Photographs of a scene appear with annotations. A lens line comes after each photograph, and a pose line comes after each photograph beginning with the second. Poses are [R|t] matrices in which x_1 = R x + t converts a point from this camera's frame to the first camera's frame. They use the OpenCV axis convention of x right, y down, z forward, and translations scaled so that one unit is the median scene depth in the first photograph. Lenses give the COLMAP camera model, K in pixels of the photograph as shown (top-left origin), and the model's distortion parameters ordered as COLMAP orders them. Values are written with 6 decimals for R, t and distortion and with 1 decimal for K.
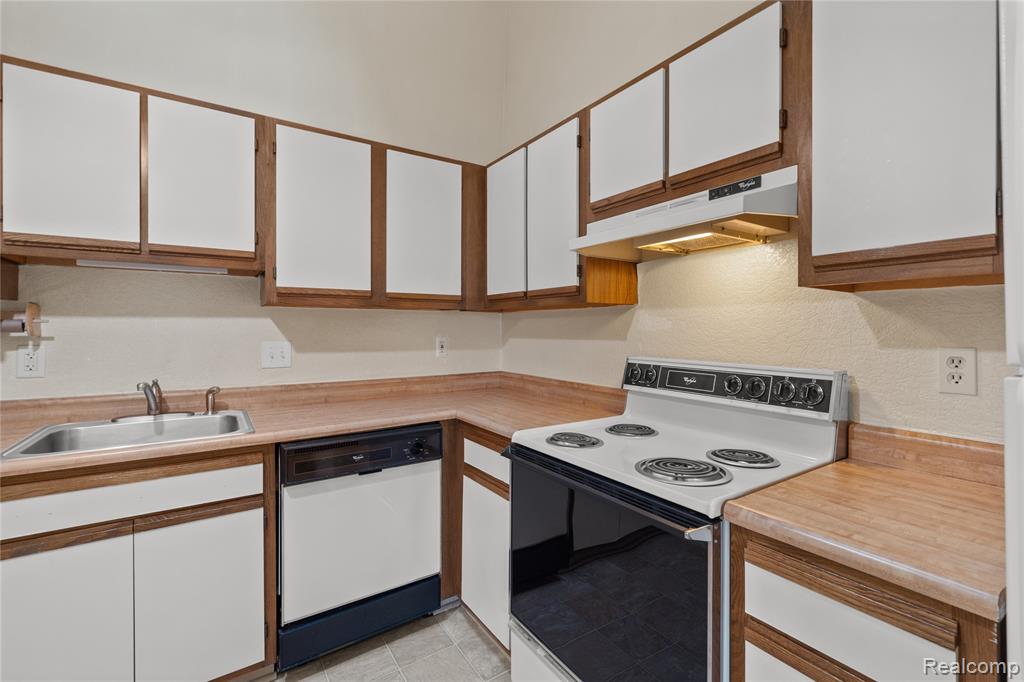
lens RADIAL K [[442.5, 0, 514.5], [0, 442.5, 332.8], [0, 0, 1]] dist [-0.002509, 0.001939]
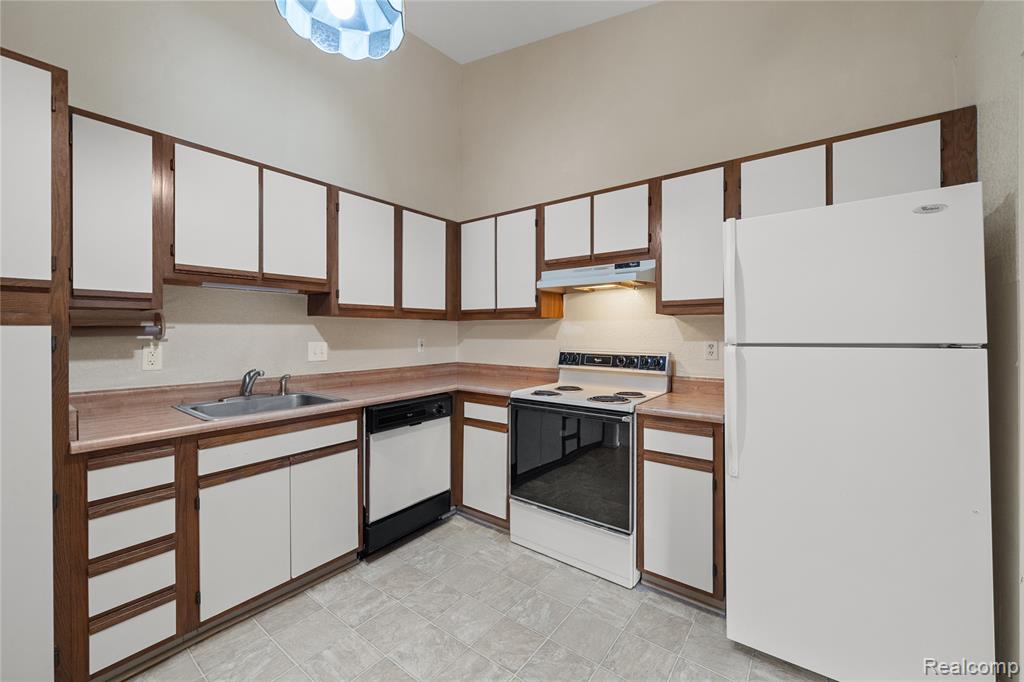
lens RADIAL K [[395.3, 0, 511.7], [0, 395.3, 337.9], [0, 0, 1]] dist [-0.002956, -0.000302]
pose [[0.947178, -0.004896, 0.320672, -0.459458], [0.003282, 0.999979, 0.005574, 0.002869], [-0.320693, -0.004227, 0.947174, -0.439660]]
